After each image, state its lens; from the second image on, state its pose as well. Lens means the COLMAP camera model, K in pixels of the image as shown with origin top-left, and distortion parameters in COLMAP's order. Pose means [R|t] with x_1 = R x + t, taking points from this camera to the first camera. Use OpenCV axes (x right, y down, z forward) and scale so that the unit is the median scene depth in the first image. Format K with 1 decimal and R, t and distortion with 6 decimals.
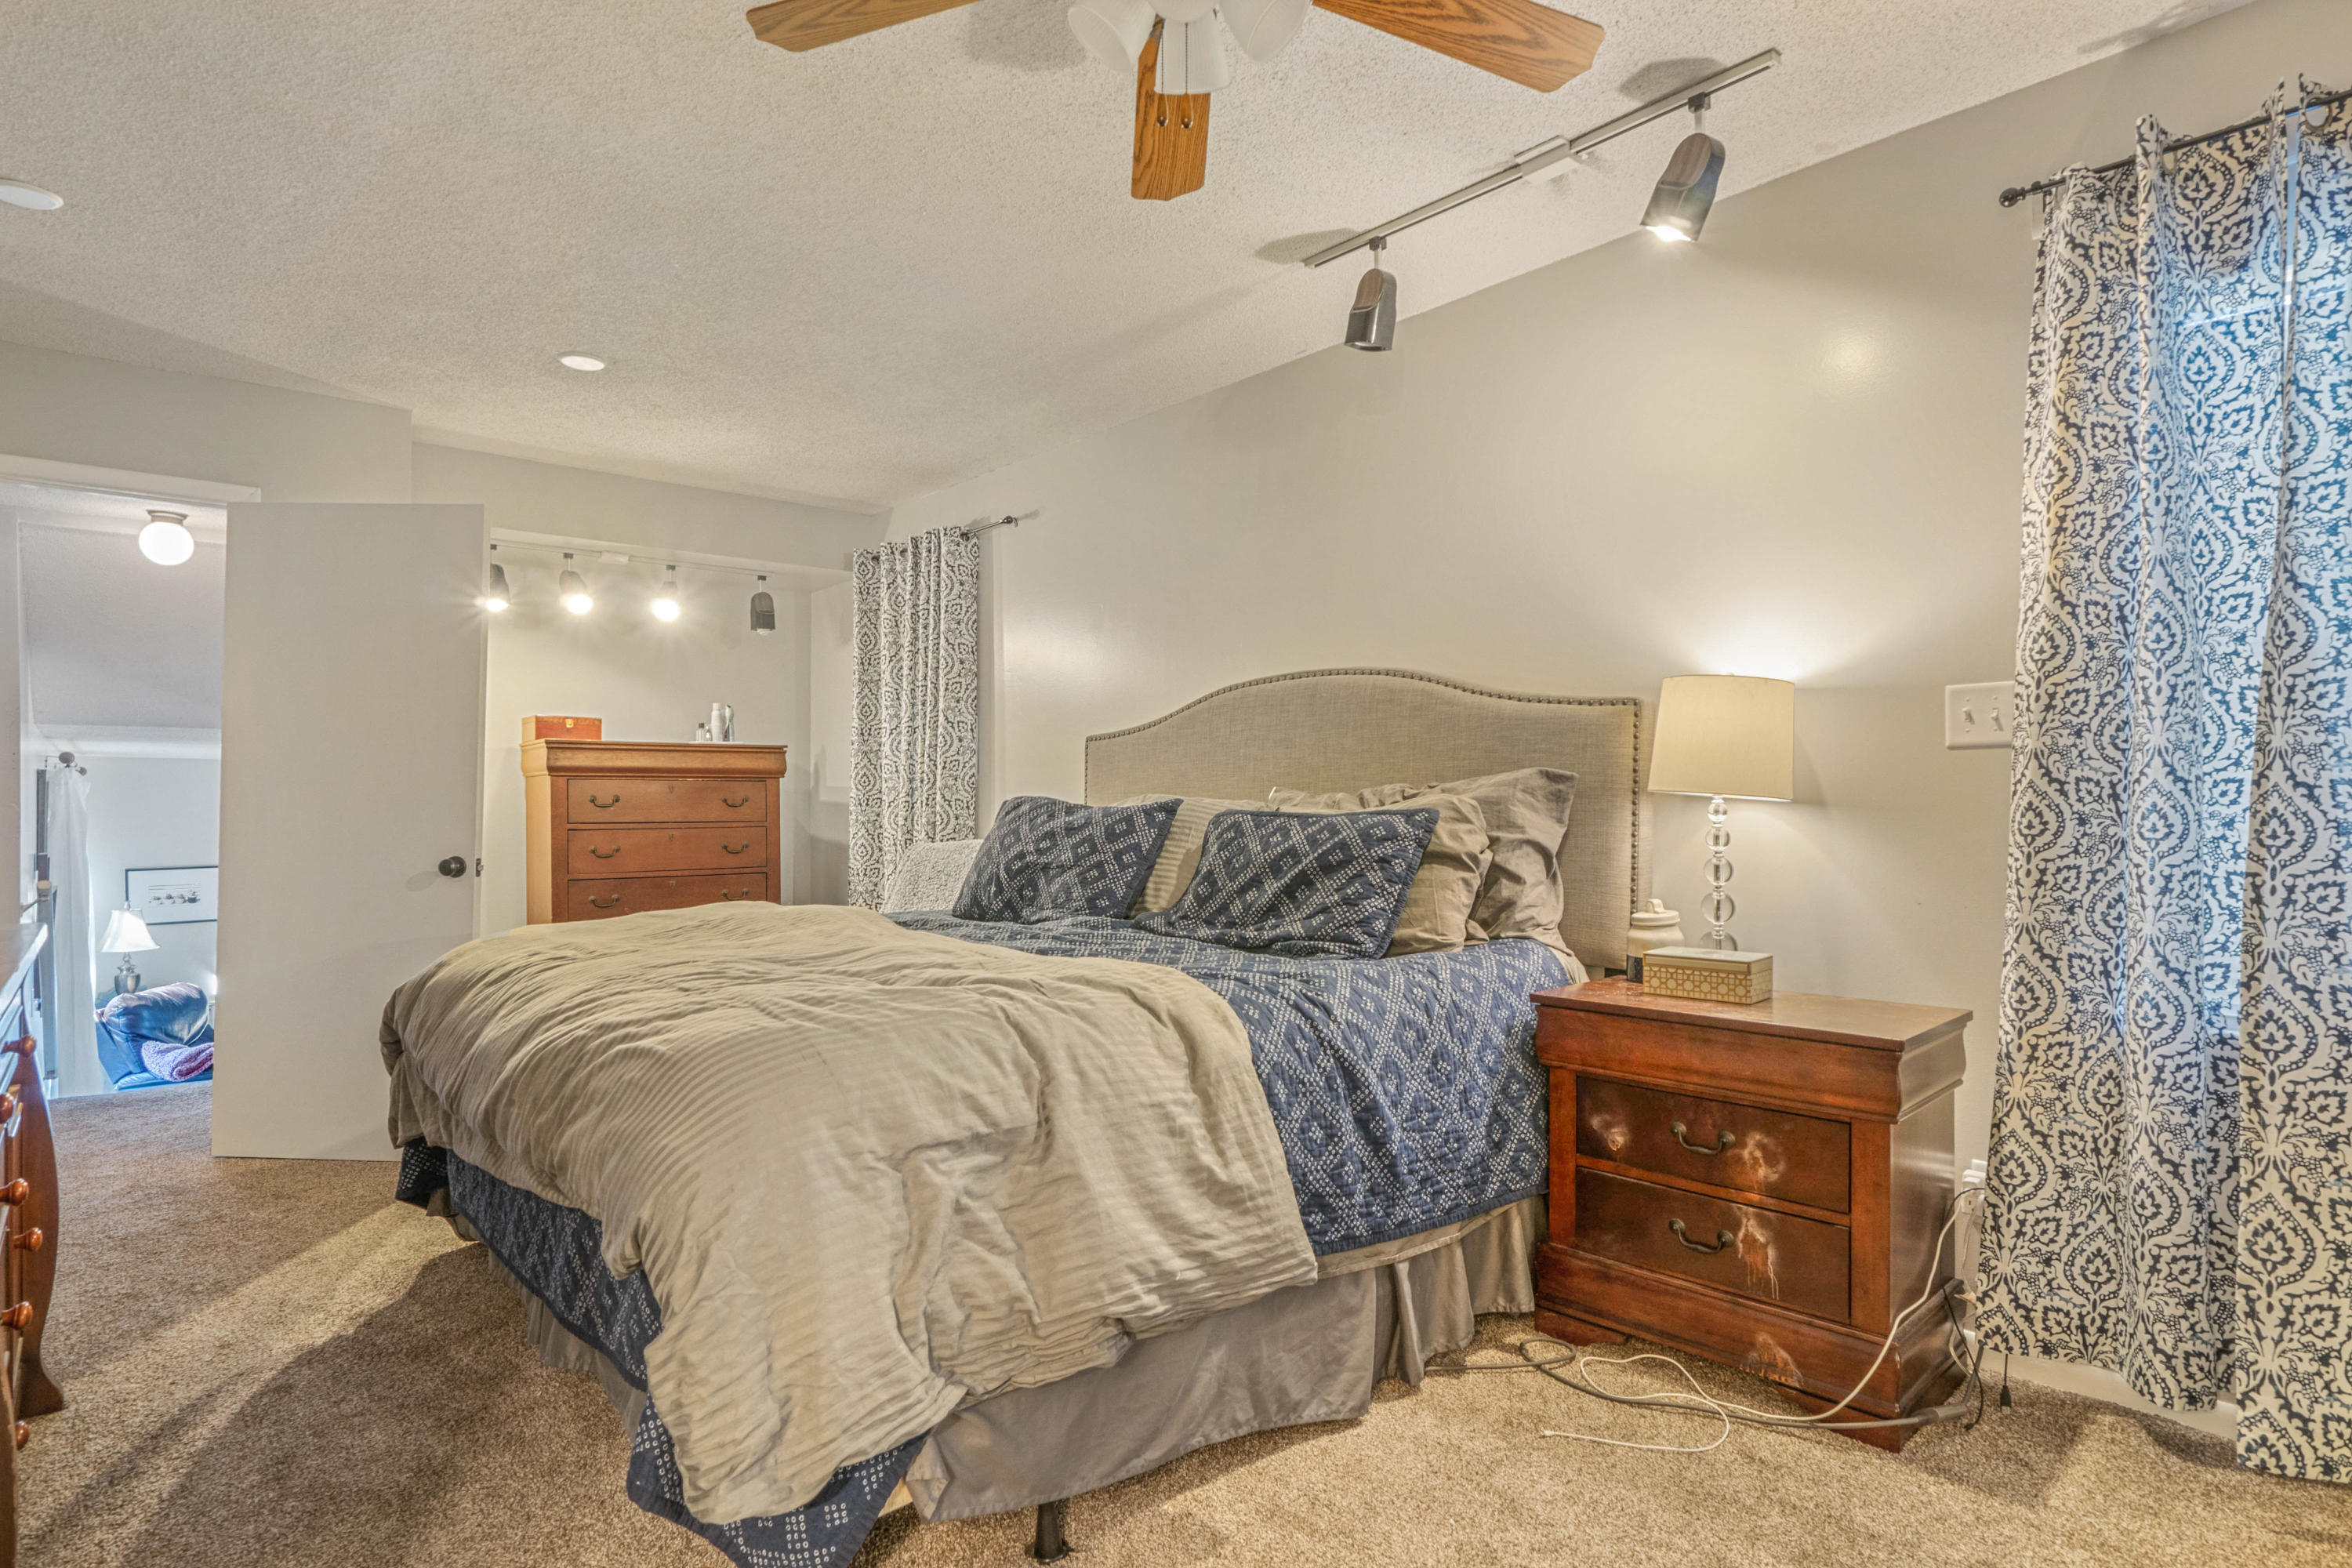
lens RADIAL K [[1246.5, 0, 1163.5], [0, 1246.5, 794.0], [0, 0, 1]] dist [-0.004804, 0.001730]
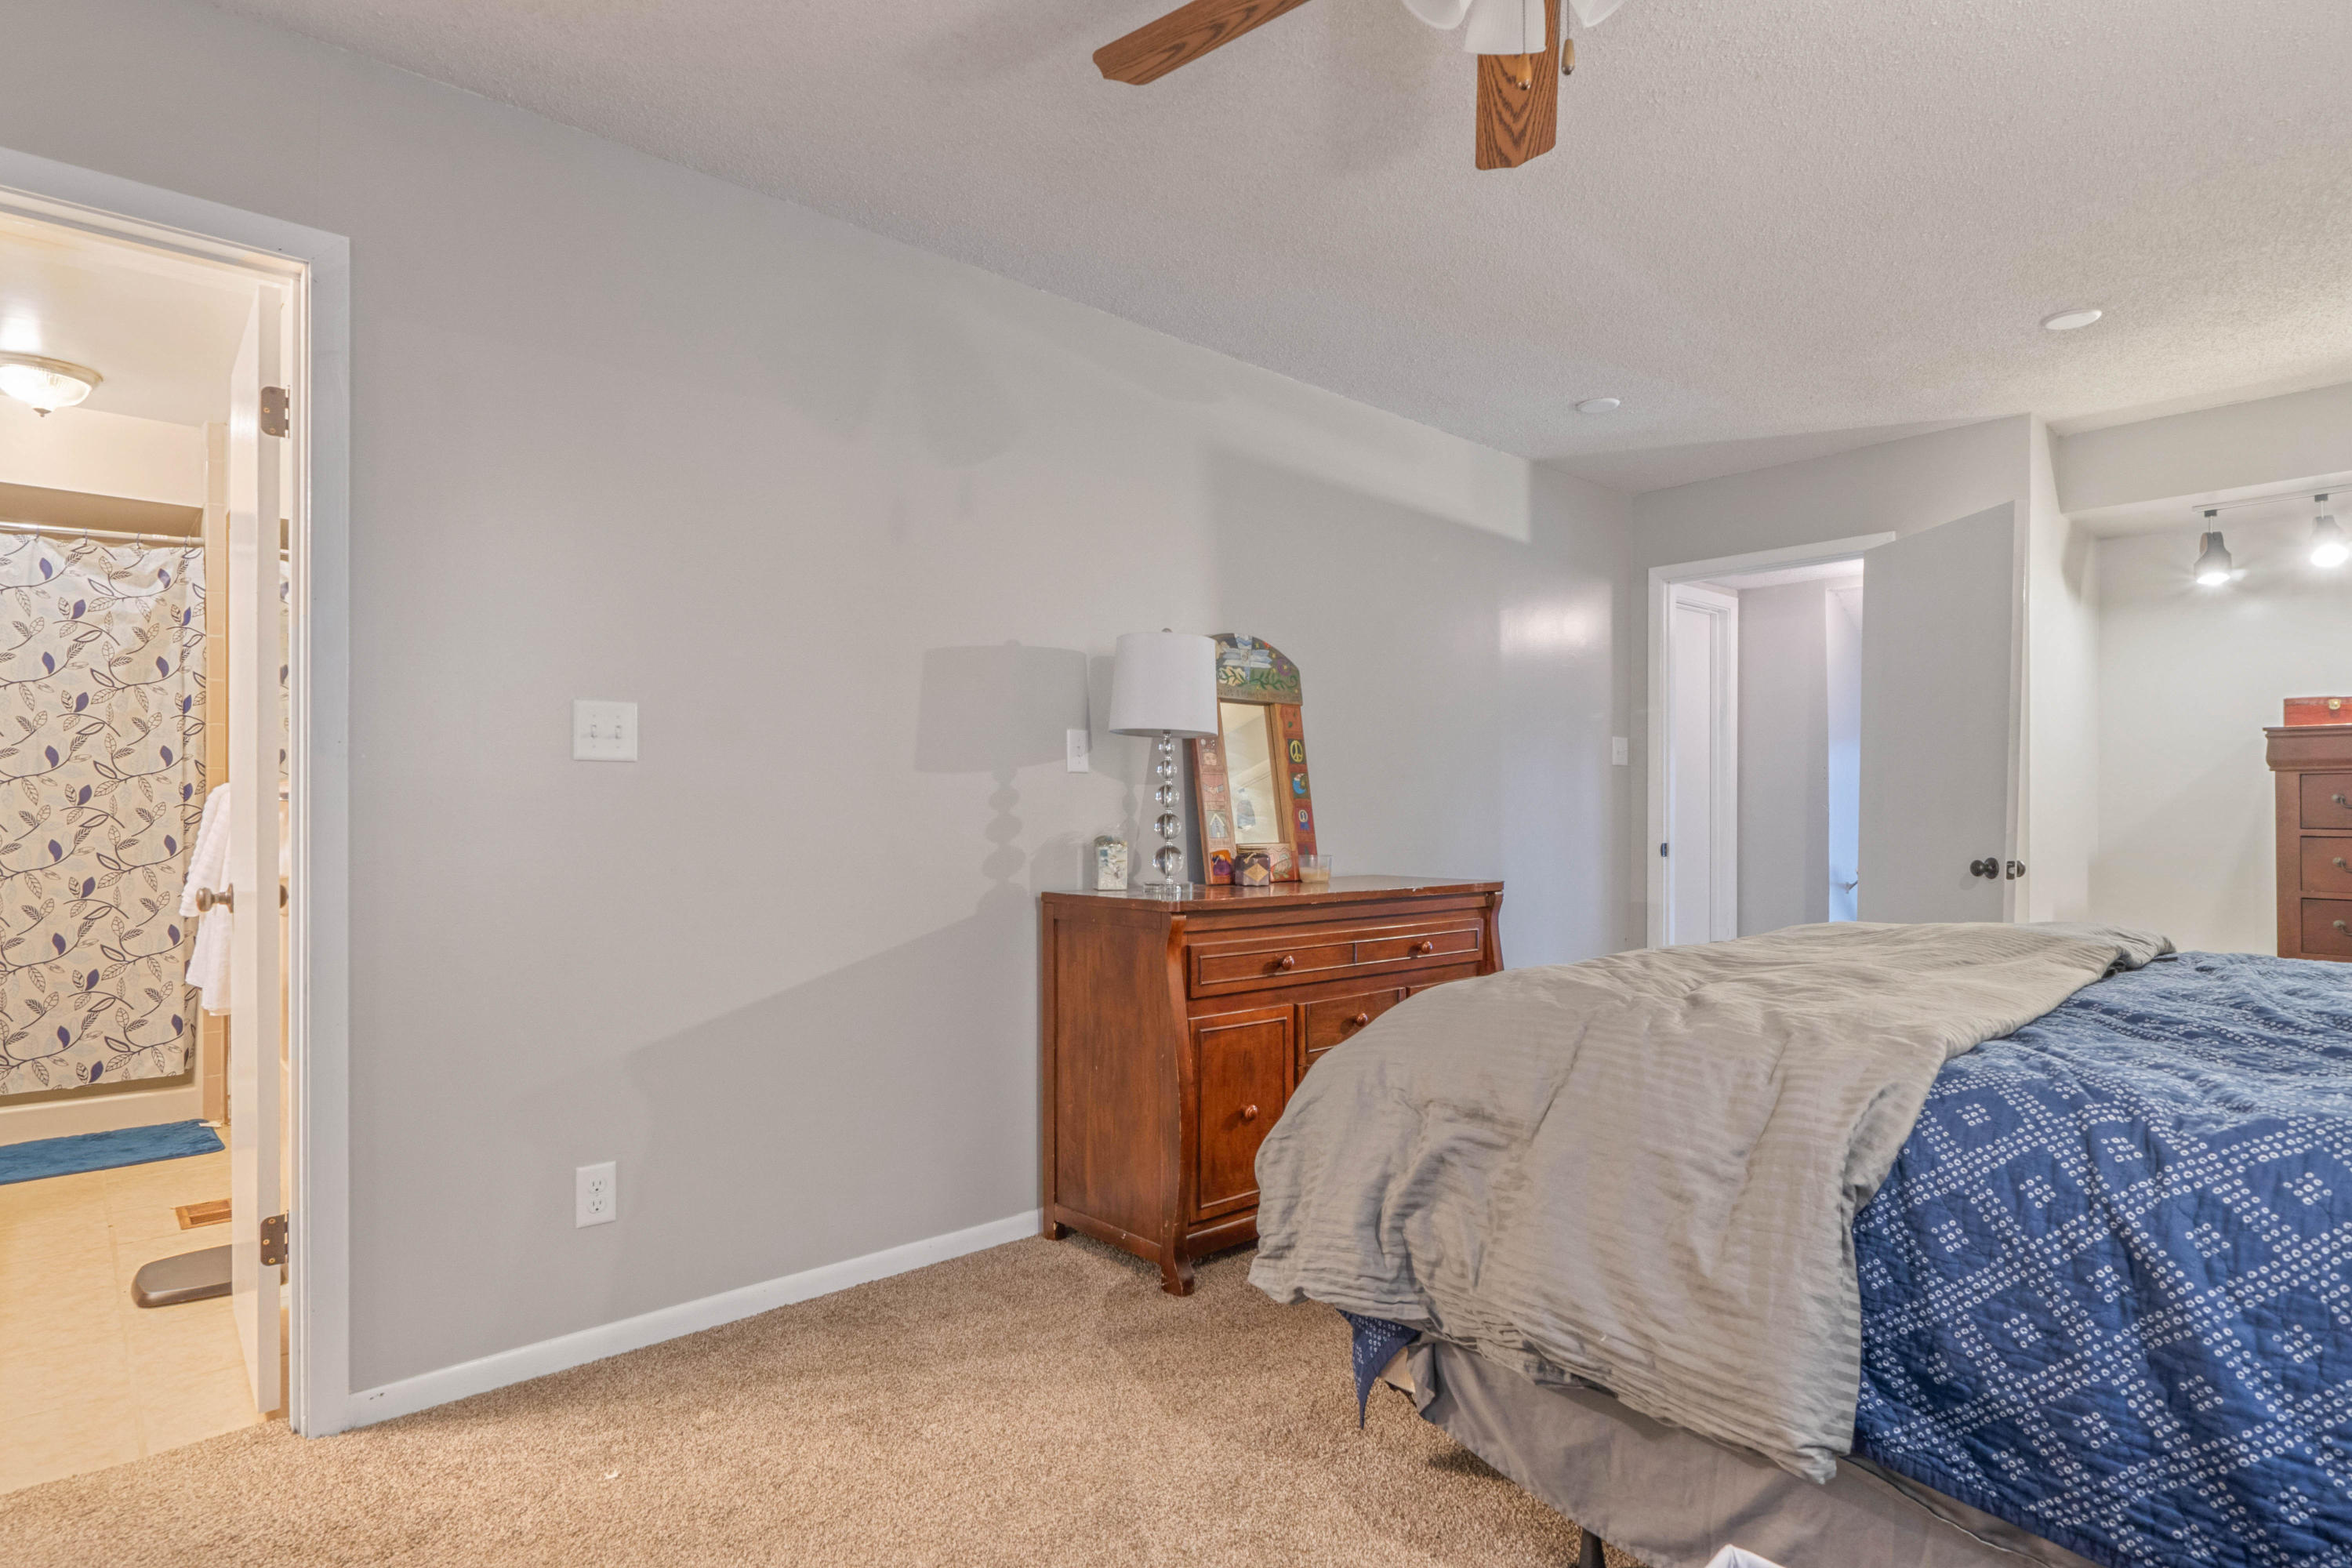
lens RADIAL K [[1246.5, 0, 1164.9], [0, 1246.5, 797.7], [0, 0, 1]] dist [-0.004804, 0.001730]
pose [[0.008328, -0.006856, -0.999942, 0.445983], [0.009316, 0.999934, -0.006779, 0.002542], [0.999922, -0.009259, 0.008391, 0.337353]]
